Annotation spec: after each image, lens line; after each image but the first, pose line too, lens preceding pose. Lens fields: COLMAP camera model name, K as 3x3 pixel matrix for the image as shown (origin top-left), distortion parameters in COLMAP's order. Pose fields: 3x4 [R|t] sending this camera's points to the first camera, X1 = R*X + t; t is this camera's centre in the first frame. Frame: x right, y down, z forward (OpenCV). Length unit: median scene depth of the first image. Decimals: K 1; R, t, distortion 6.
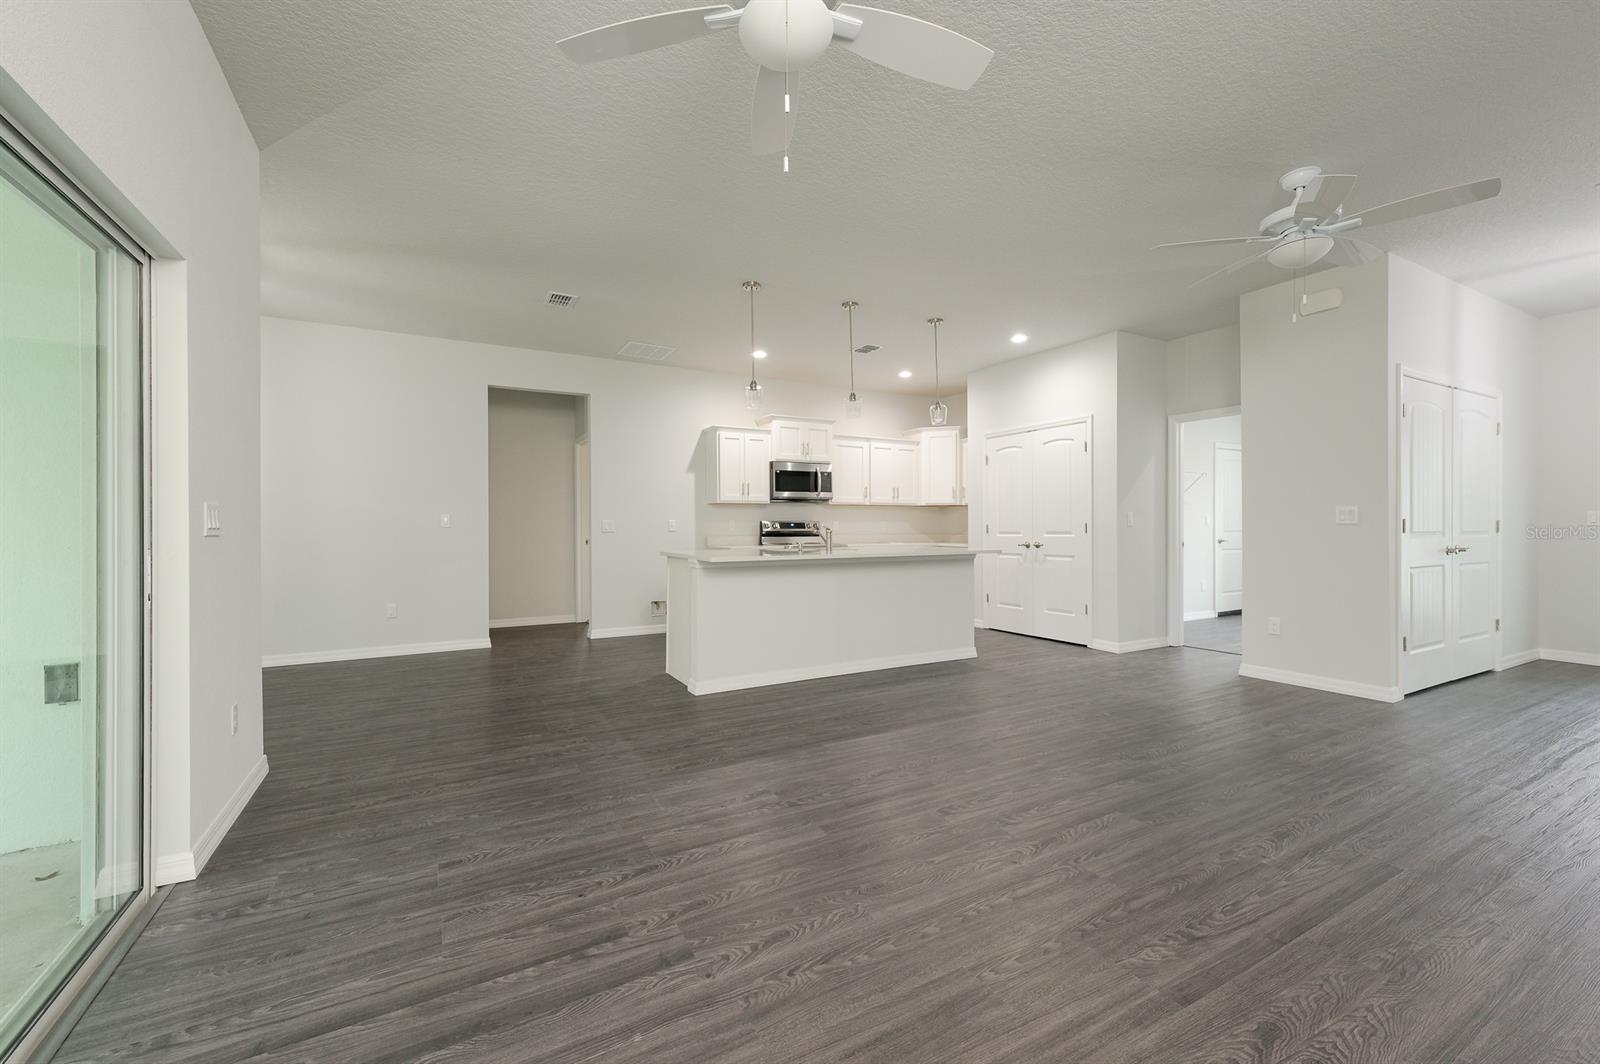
lens RADIAL K [[640.6, 0, 793.4], [0, 640.6, 535.5], [0, 0, 1]] dist [0.004310, 0.000032]
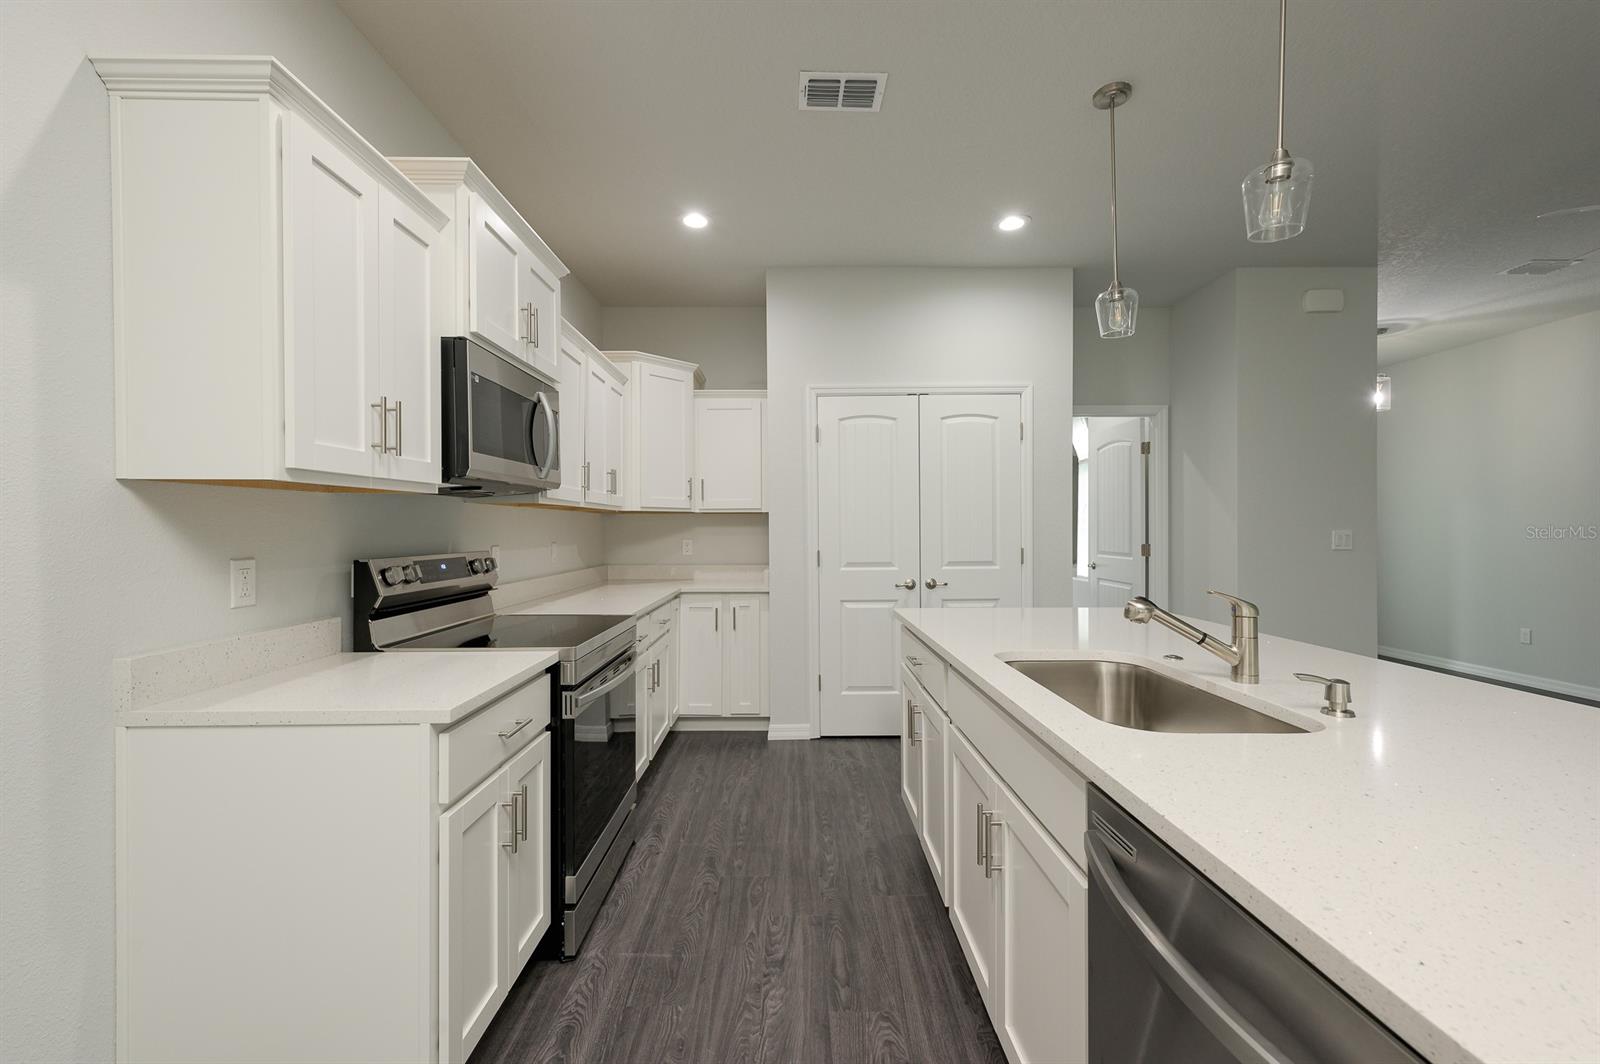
lens RADIAL K [[665.9, 0, 803.7], [0, 665.9, 530.6], [0, 0, 1]] dist [0.011163, -0.002071]
pose [[0.473788, -0.004236, 0.880629, -0.258804], [0.015236, 0.999878, -0.003388, -0.039570], [-0.880507, 0.015023, 0.473795, 0.906224]]
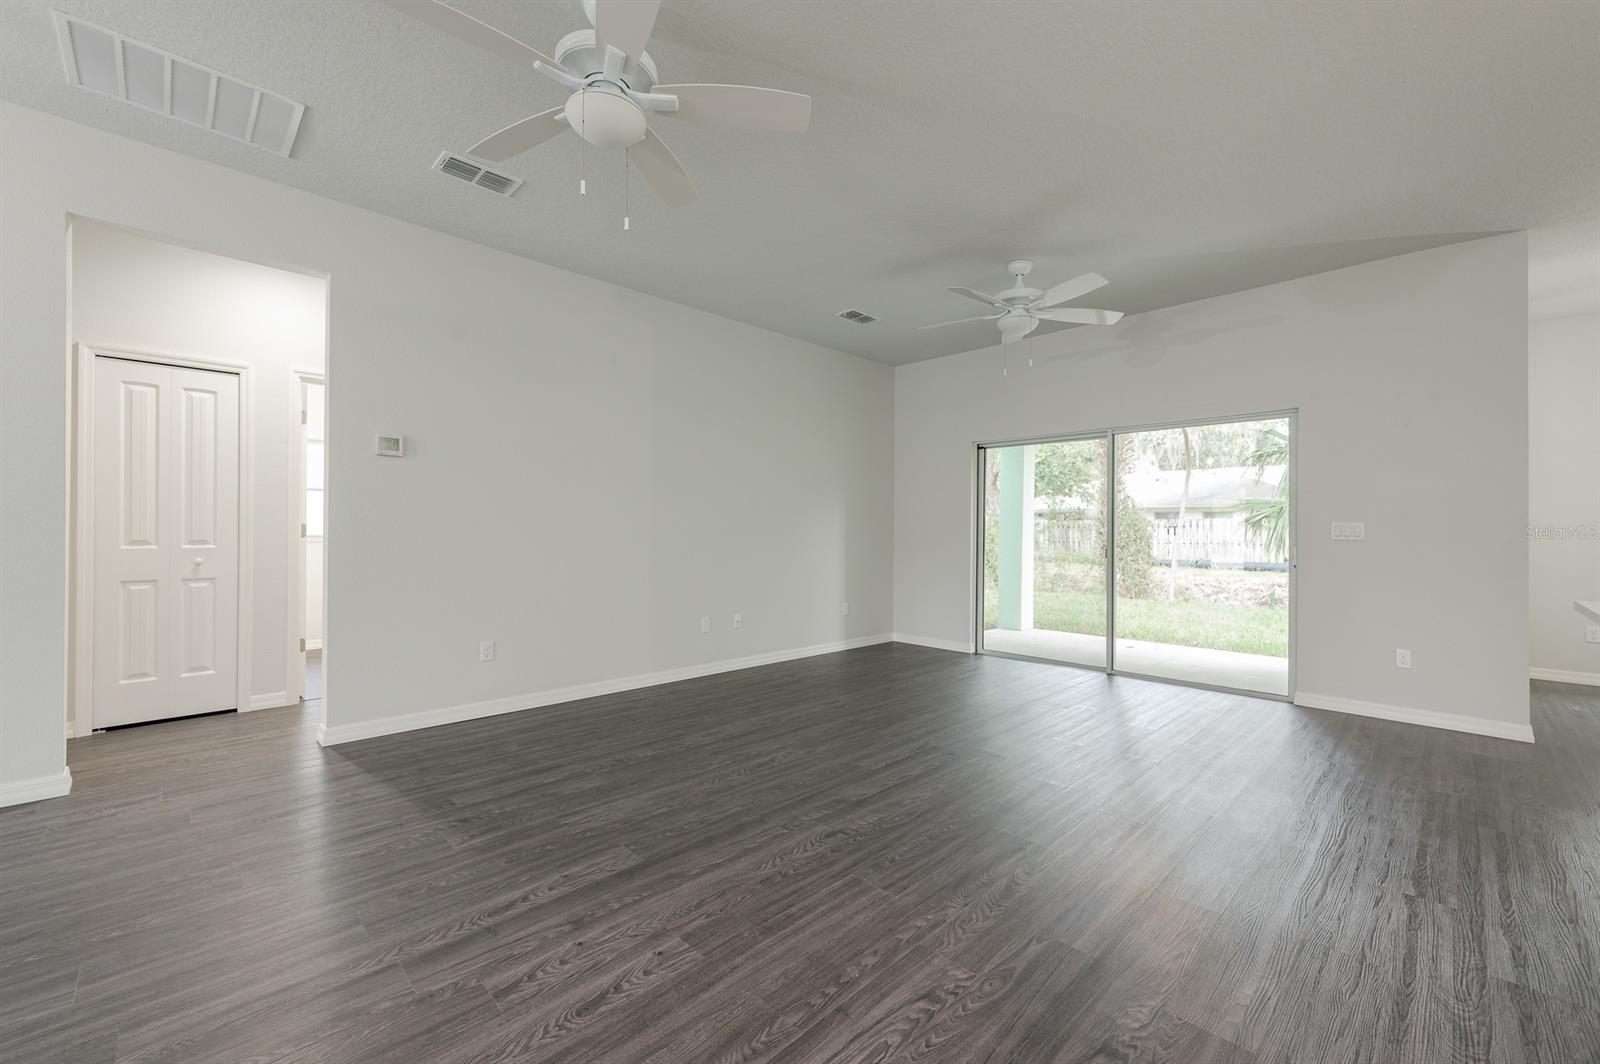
lens RADIAL K [[640.6, 0, 798.9], [0, 640.6, 521.4], [0, 0, 1]] dist [0.004310, 0.000032]
pose [[-0.962887, -0.009639, -0.269734, 0.428809], [-0.010516, 0.999943, 0.001806, -0.016697], [0.269701, 0.004576, -0.962933, 0.936893]]
